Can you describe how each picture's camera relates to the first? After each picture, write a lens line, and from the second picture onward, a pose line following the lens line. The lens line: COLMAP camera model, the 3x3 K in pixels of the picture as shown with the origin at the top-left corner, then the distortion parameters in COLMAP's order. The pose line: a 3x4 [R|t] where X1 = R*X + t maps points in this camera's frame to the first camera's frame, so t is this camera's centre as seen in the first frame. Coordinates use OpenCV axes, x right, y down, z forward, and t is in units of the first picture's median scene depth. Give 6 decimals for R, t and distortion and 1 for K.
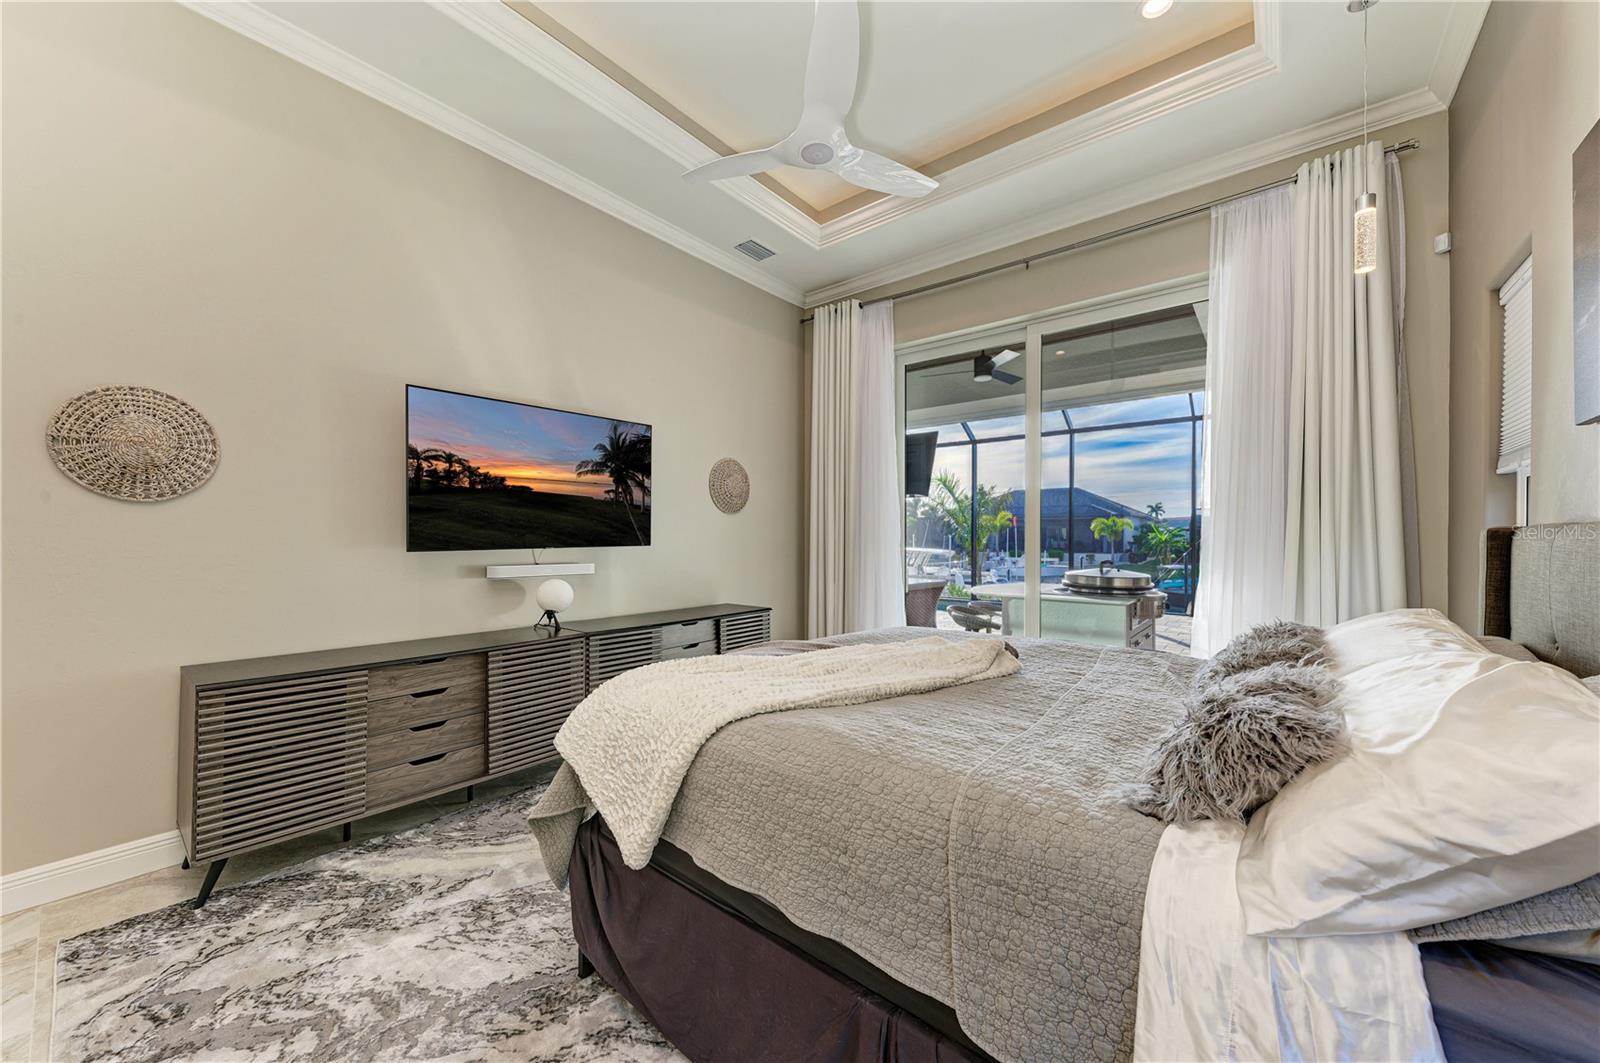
lens RADIAL K [[604.6, 0, 812.7], [0, 604.6, 538.7], [0, 0, 1]] dist [0.019246, -0.003394]
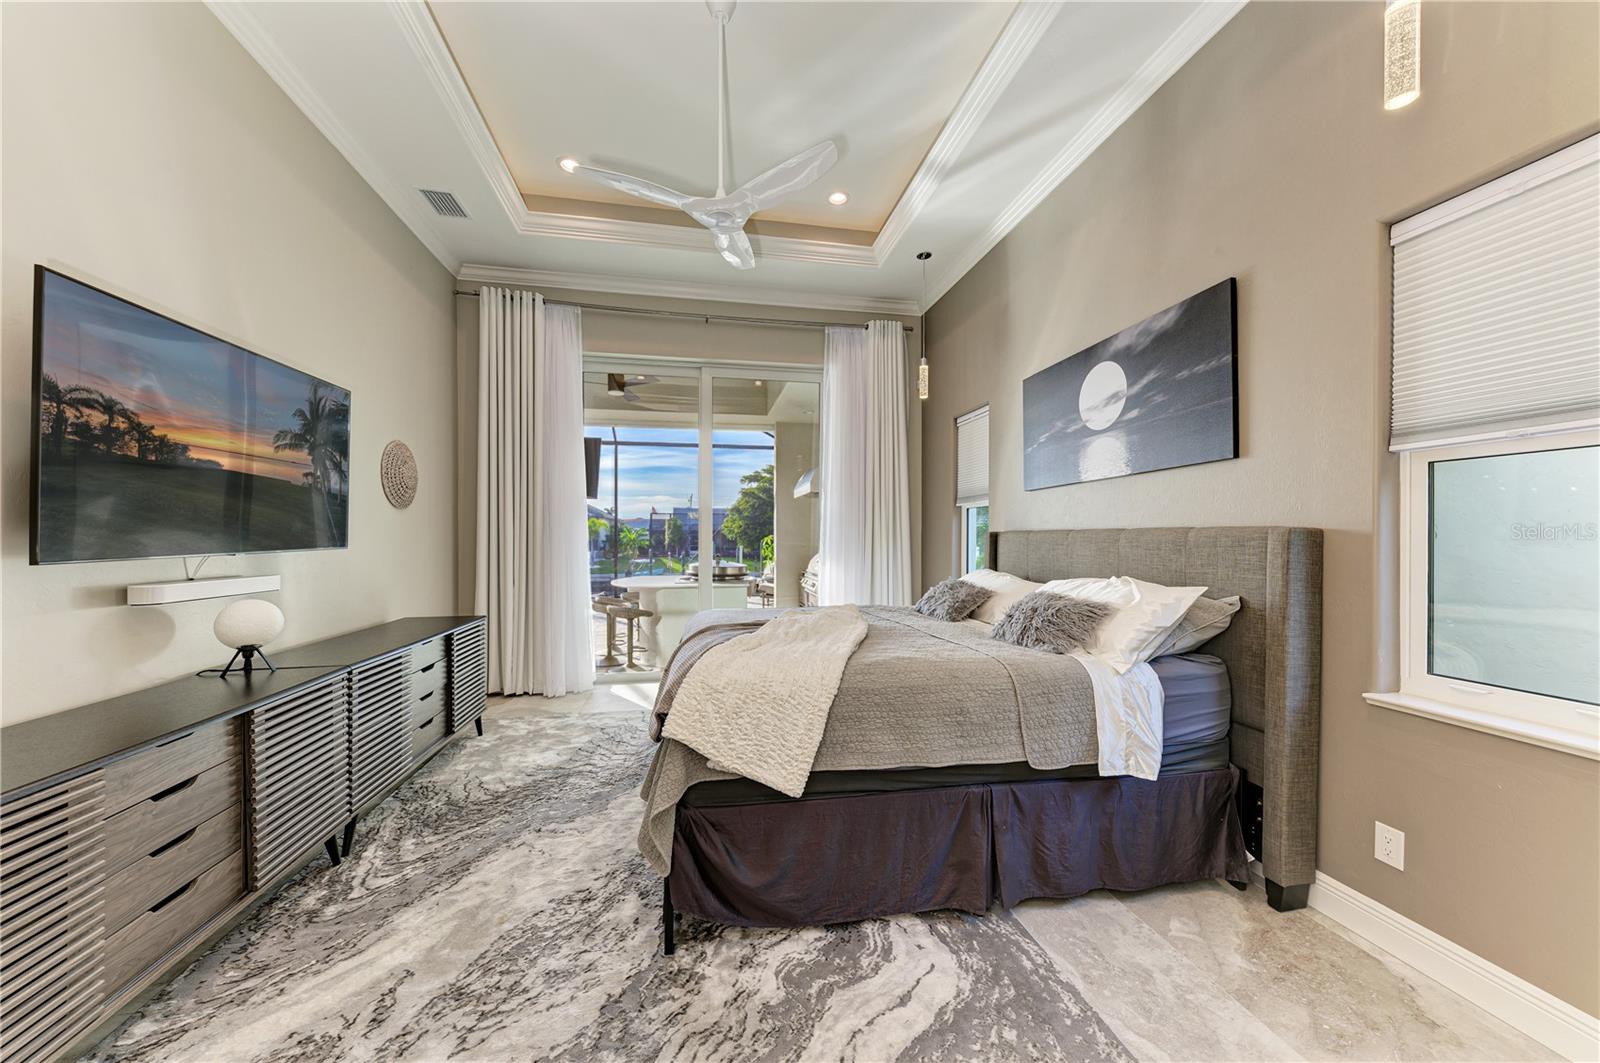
lens RADIAL K [[554.7, 0, 838.9], [0, 554.7, 540.5], [0, 0, 1]] dist [0.015549, -0.003998]
pose [[0.632539, -0.007968, 0.774487, -0.473328], [0.004076, 0.999967, 0.006959, -0.001775], [-0.774517, -0.001245, 0.632551, 0.082388]]
